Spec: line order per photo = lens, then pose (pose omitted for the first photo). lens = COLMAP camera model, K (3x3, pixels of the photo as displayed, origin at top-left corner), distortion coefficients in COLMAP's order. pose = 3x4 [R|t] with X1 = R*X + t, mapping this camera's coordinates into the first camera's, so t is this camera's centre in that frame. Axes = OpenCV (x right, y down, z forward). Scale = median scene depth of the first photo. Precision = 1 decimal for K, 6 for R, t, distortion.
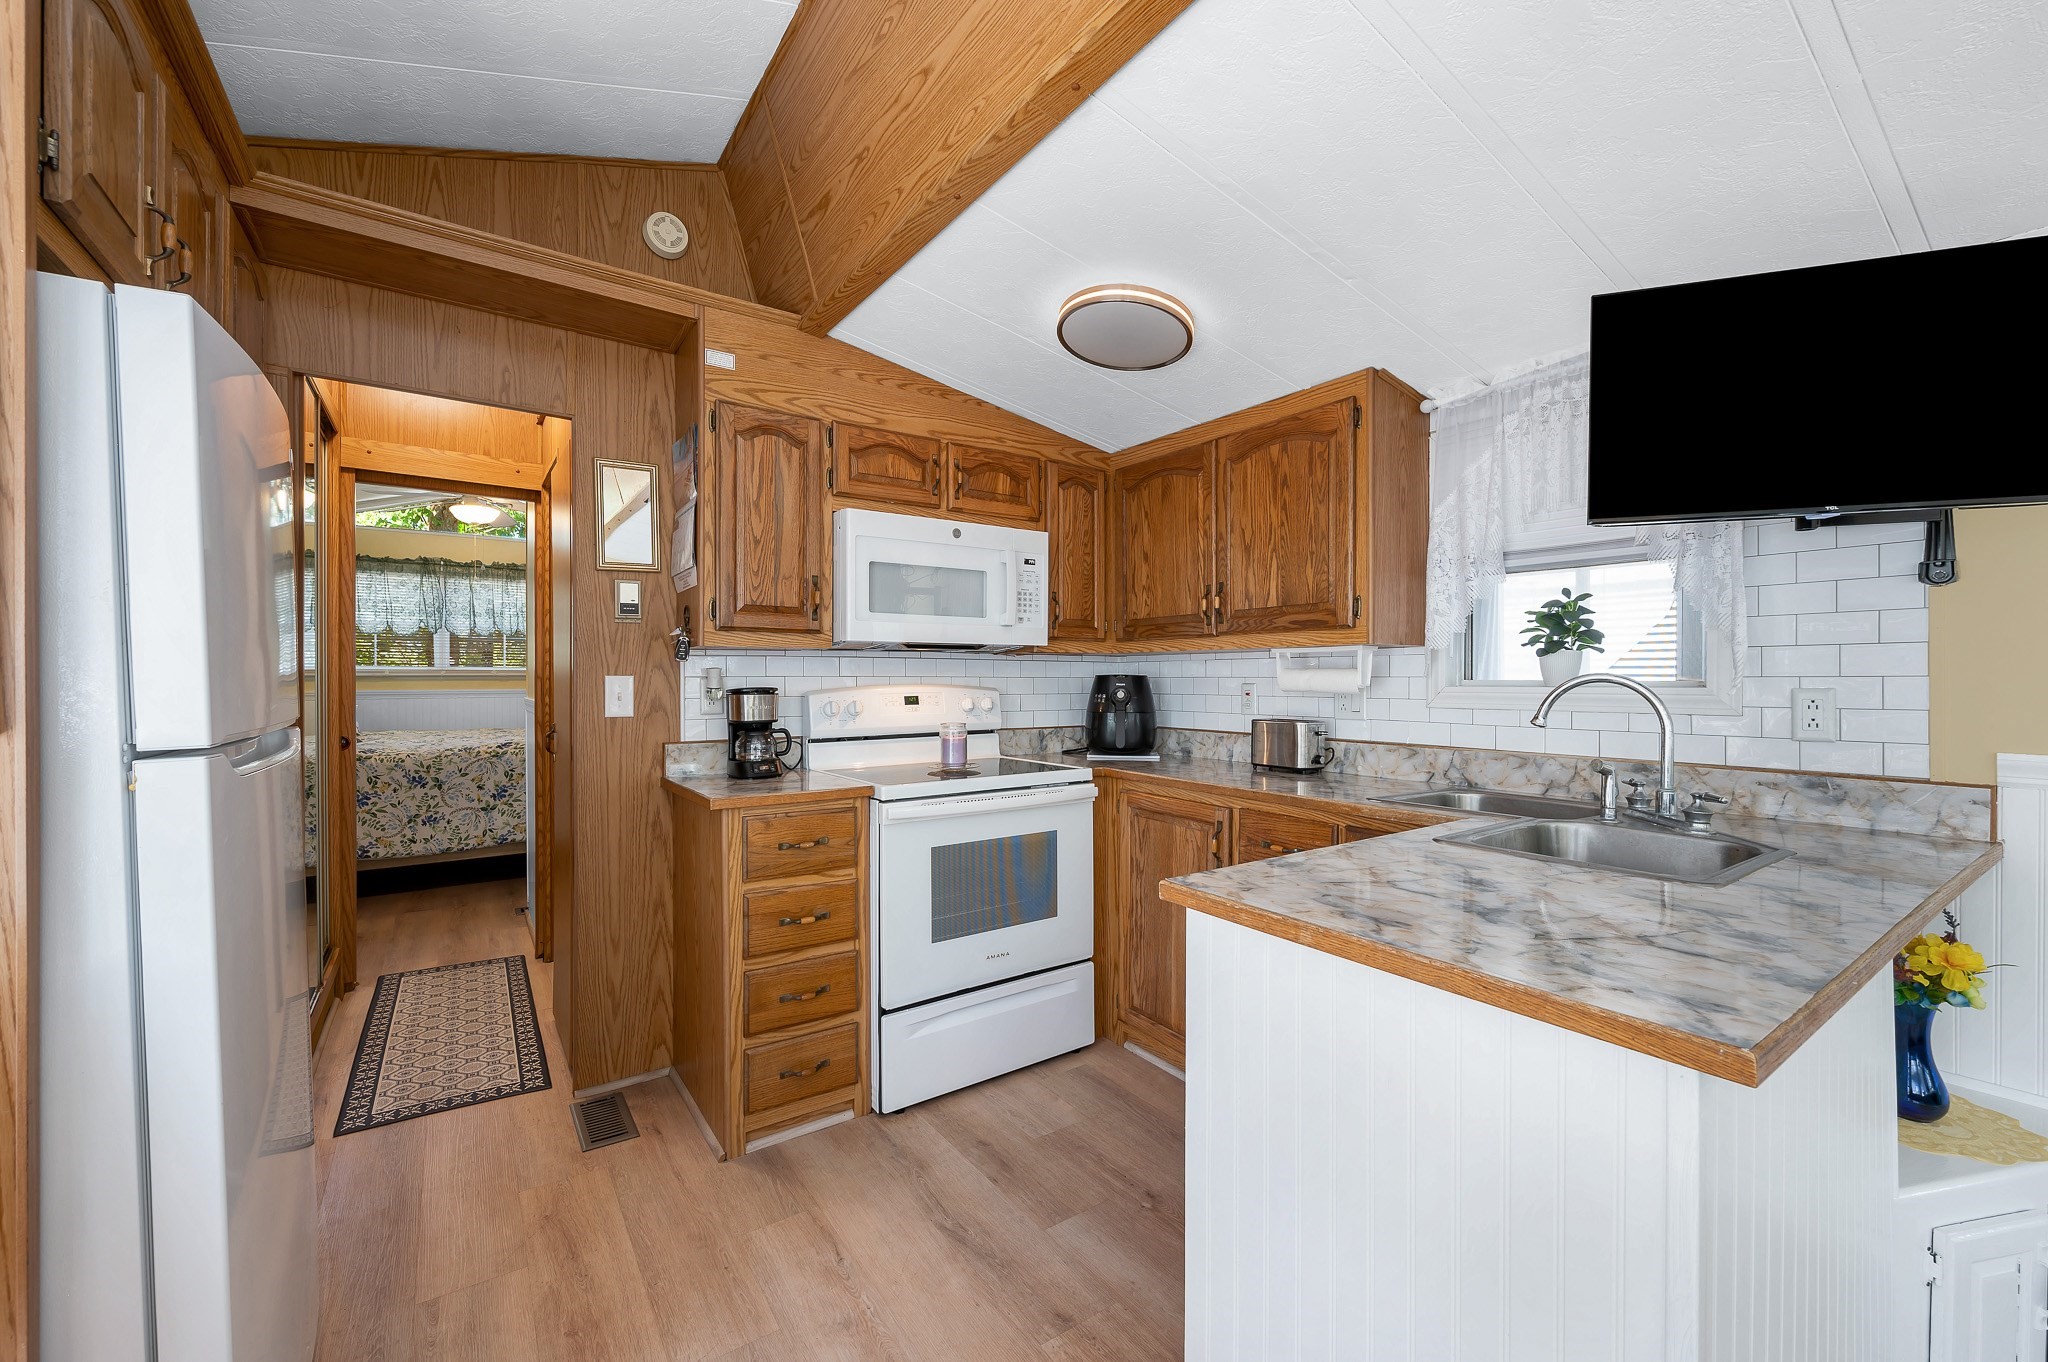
lens RADIAL K [[828.0, 0, 1033.2], [0, 828.0, 680.2], [0, 0, 1]] dist [-0.002618, 0.000885]
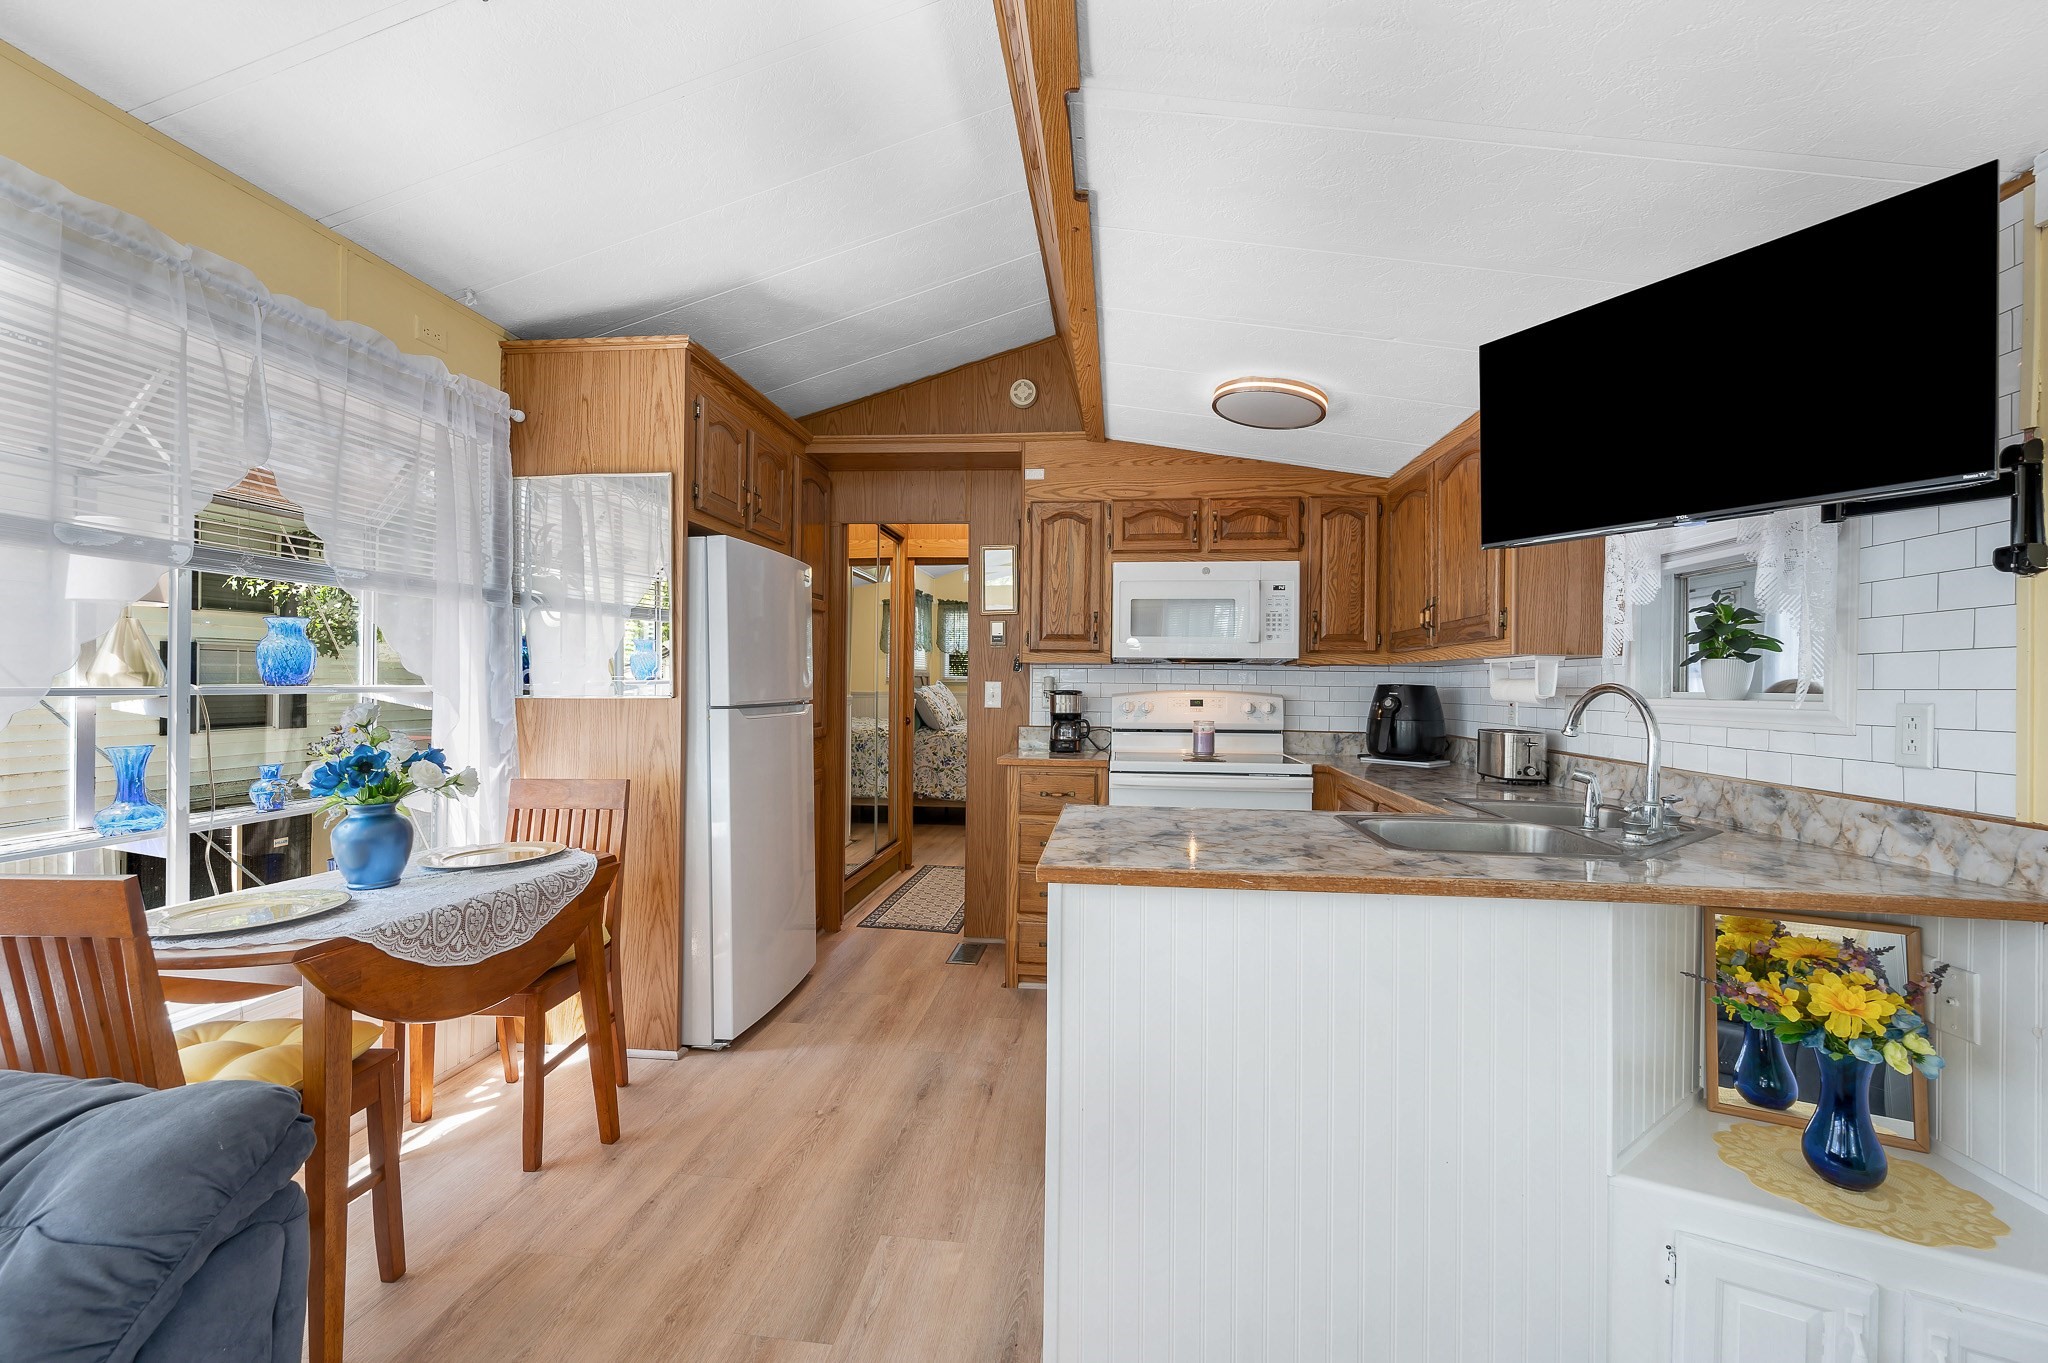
lens RADIAL K [[851.2, 0, 1042.1], [0, 851.2, 682.3], [0, 0, 1]] dist [-0.003479, 0.000007]
pose [[0.755784, 0.006236, -0.654792, 0.612857], [-0.012745, 0.999905, -0.005187, 0.003132], [0.654697, 0.012266, 0.755792, -0.157961]]
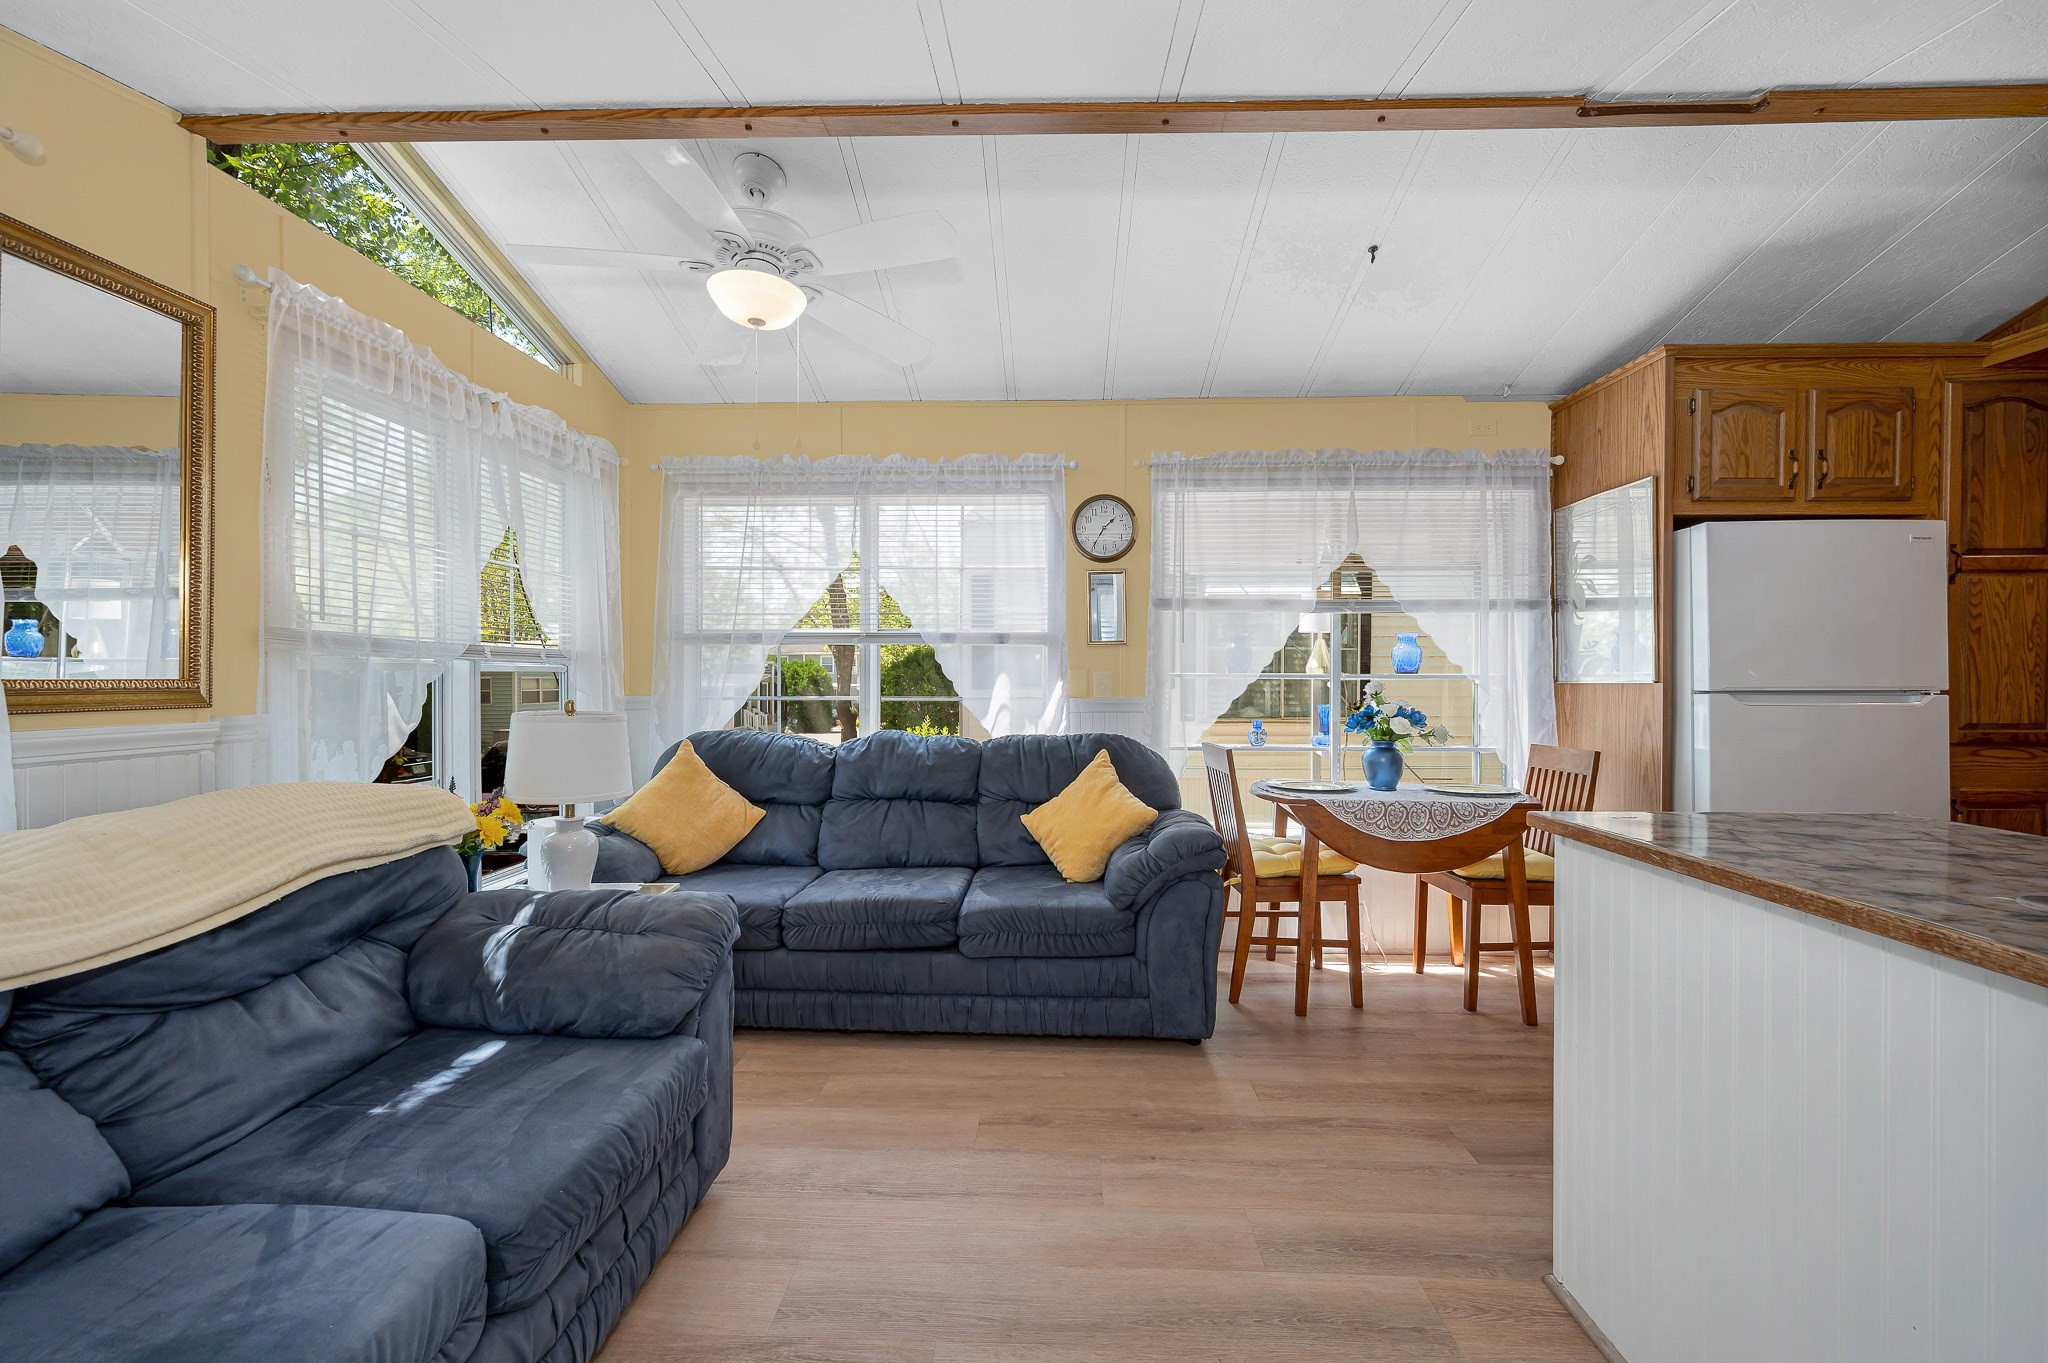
lens RADIAL K [[828.0, 0, 1016.0], [0, 828.0, 680.6], [0, 0, 1]] dist [-0.002618, 0.000885]
pose [[-0.606773, 0.000939, -0.794874, 0.986986], [-0.008214, 0.999939, 0.007451, 0.019034], [0.794832, 0.011050, -0.606728, 0.336347]]
